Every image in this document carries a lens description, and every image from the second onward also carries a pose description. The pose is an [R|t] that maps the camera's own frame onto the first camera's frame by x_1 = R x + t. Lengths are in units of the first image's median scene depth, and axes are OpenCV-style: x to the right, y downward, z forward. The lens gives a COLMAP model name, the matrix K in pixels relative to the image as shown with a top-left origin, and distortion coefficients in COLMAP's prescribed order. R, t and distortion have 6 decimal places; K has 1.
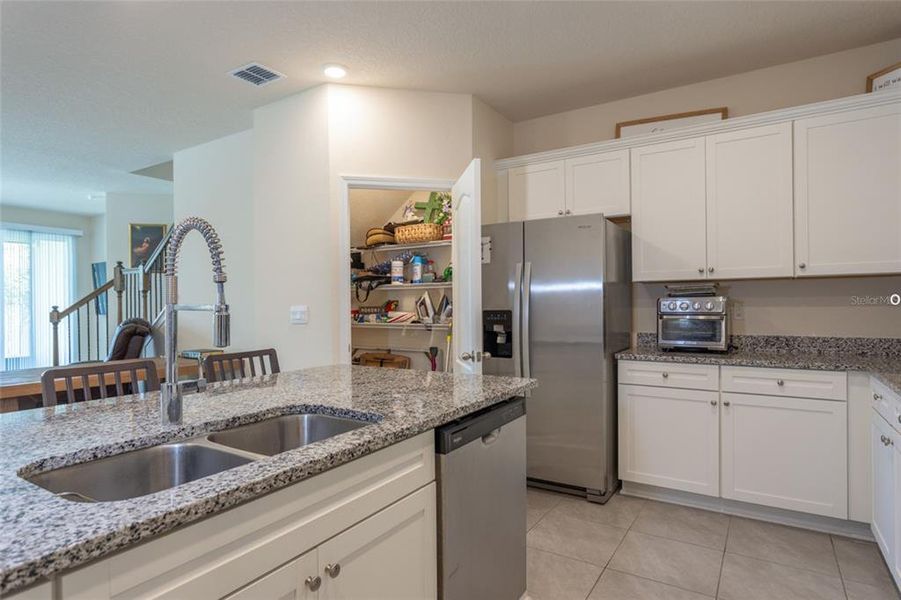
lens RADIAL K [[501.3, 0, 452.4], [0, 501.3, 302.9], [0, 0, 1]] dist [0.000991, 0.001480]
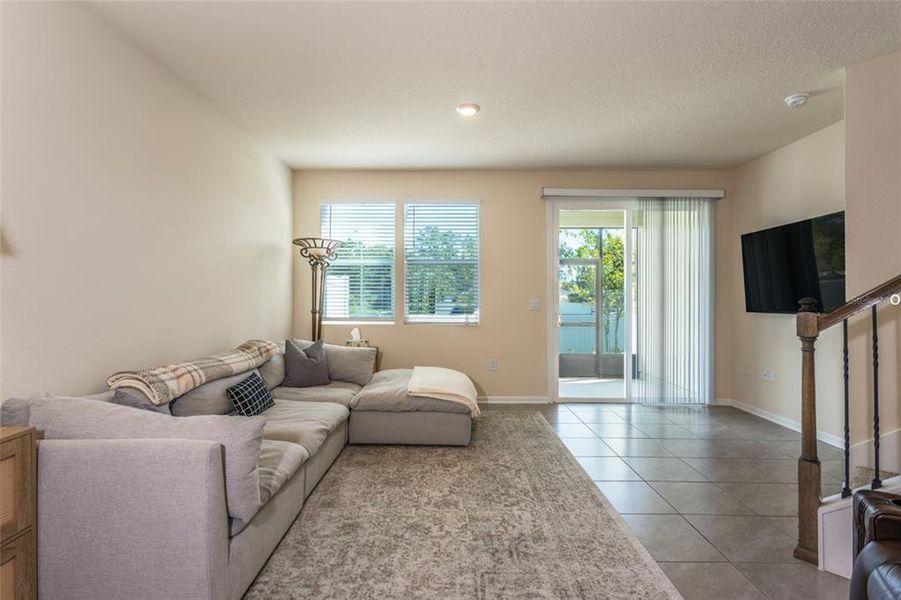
lens RADIAL K [[427.8, 0, 451.9], [0, 427.8, 297.5], [0, 0, 1]] dist [0.007419, -0.002407]
pose [[0.534432, 0.008435, -0.845169, -1.245505], [-0.006856, 0.999961, 0.005645, 0.010337], [0.845184, 0.002778, 0.534469, 1.050494]]
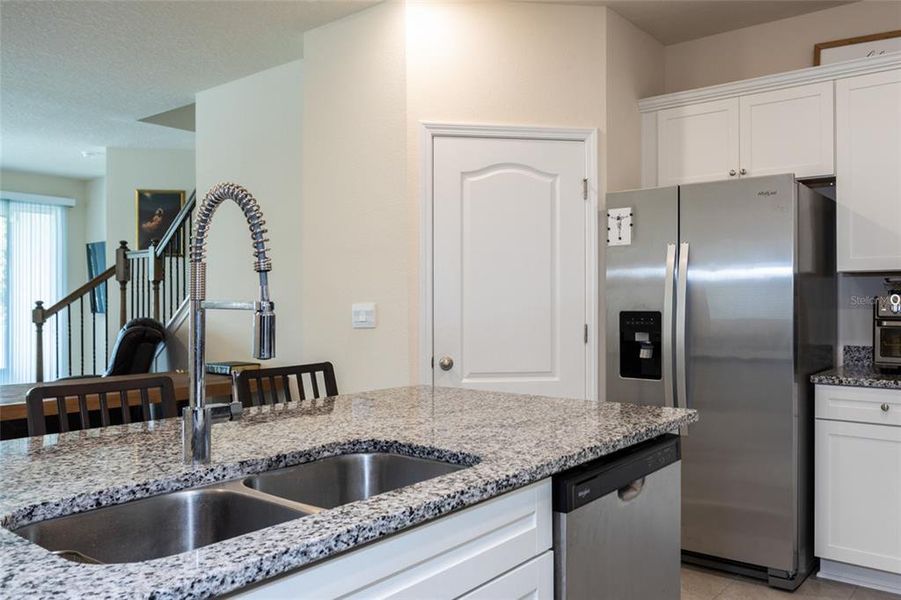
lens RADIAL K [[710.7, 0, 531.8], [0, 710.7, 296.4], [0, 0, 1]] dist [0.001475, 0.000786]
pose [[0.998099, 0.006458, -0.061295, -0.001904], [-0.006759, 0.999966, -0.004700, -0.000953], [0.061262, 0.005105, 0.998109, -0.008519]]
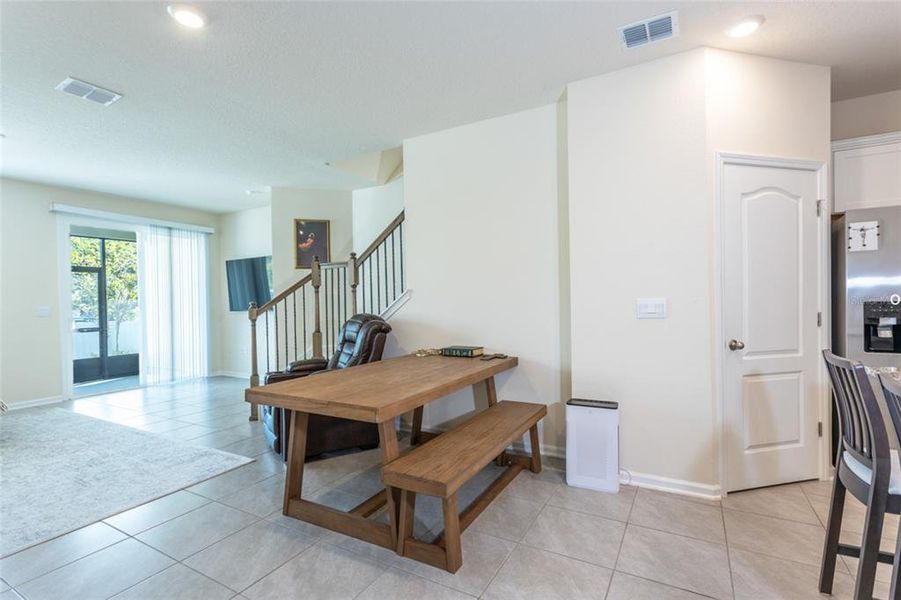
lens RADIAL K [[427.8, 0, 448.9], [0, 427.8, 302.2], [0, 0, 1]] dist [0.007419, -0.002407]
pose [[0.998310, -0.006836, 0.057713, -0.904036], [0.006480, 0.999959, 0.006350, 0.007113], [-0.057755, -0.005966, 0.998313, 0.318222]]
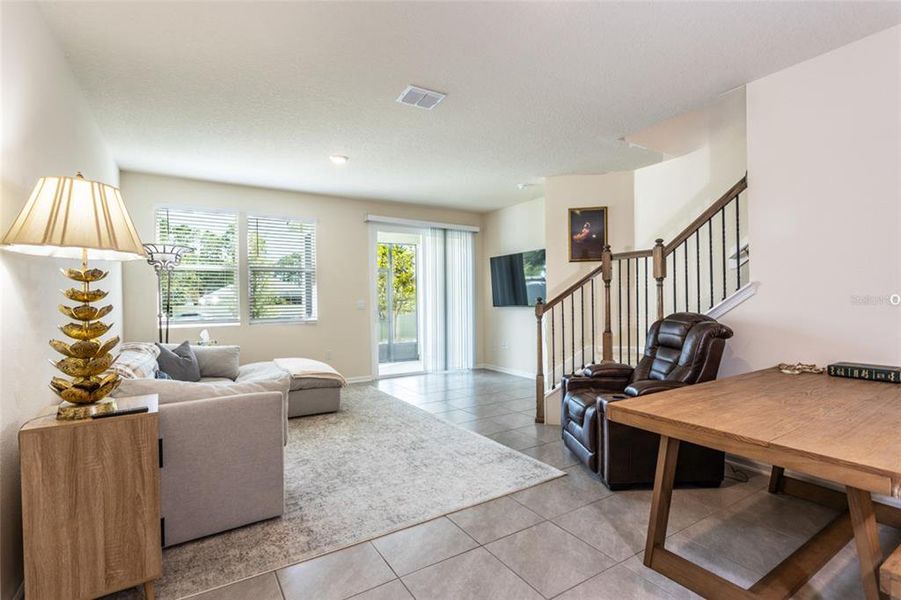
lens RADIAL K [[427.8, 0, 445.6], [0, 427.8, 299.9], [0, 0, 1]] dist [0.007419, -0.002407]
pose [[0.904498, -0.000080, -0.426478, -1.192101], [0.003030, 0.999976, 0.006238, 0.009383], [0.426468, -0.006935, 0.904476, 0.445982]]
